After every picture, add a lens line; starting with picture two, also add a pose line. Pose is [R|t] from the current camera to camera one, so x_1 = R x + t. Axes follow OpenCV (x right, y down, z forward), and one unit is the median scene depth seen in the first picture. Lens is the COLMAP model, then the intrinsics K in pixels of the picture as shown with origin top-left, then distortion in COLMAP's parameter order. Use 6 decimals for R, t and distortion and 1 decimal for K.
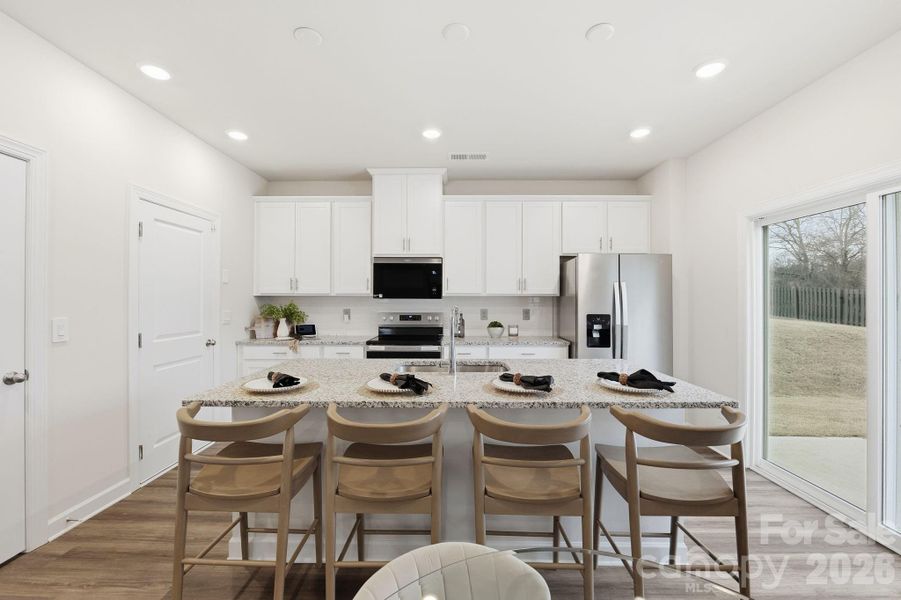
lens RADIAL K [[372.2, 0, 447.5], [0, 372.2, 296.1], [0, 0, 1]] dist [-0.008467, 0.000448]
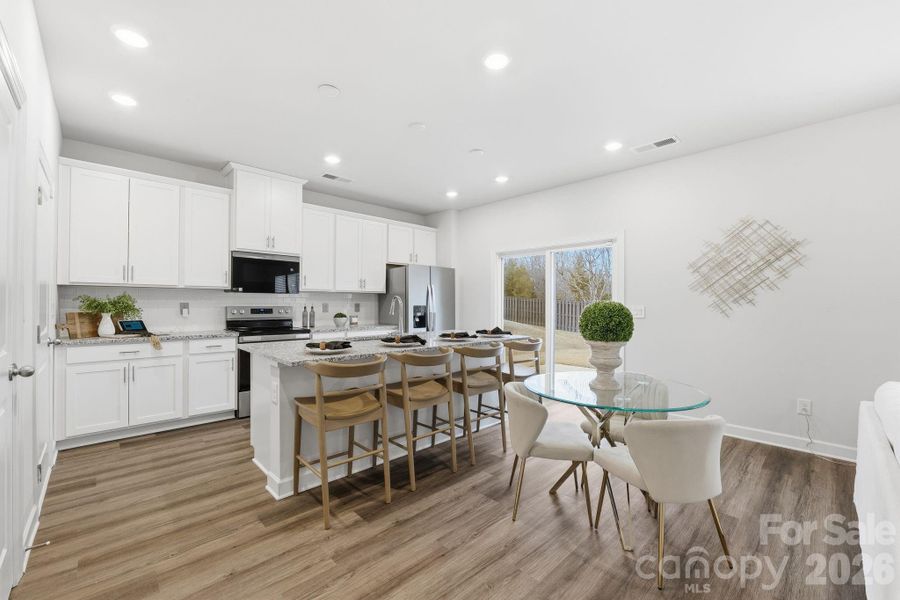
lens RADIAL K [[371.7, 0, 449.6], [0, 371.7, 301.5], [0, 0, 1]] dist [-0.008467, 0.000448]
pose [[0.707543, 0.006382, 0.706641, -0.488828], [-0.012180, 0.999921, 0.003165, 0.022359], [-0.706565, -0.010846, 0.707565, -0.122475]]
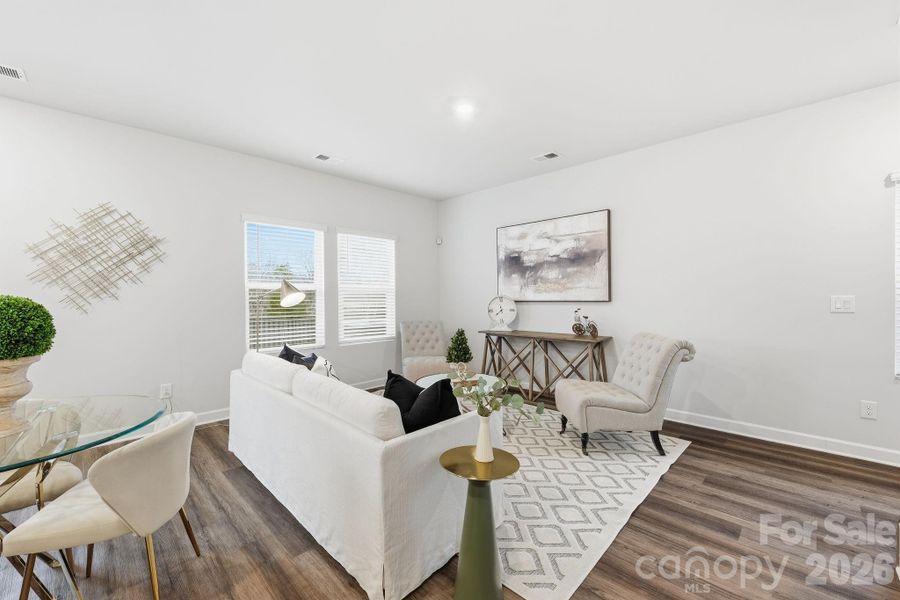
lens RADIAL K [[371.7, 0, 445.0], [0, 371.7, 298.6], [0, 0, 1]] dist [-0.008467, 0.000448]
pose [[-0.721774, 0.000253, 0.692129, -0.467421], [0.001849, 0.999997, 0.001562, 0.024018], [-0.692127, 0.002407, -0.721772, 0.062736]]
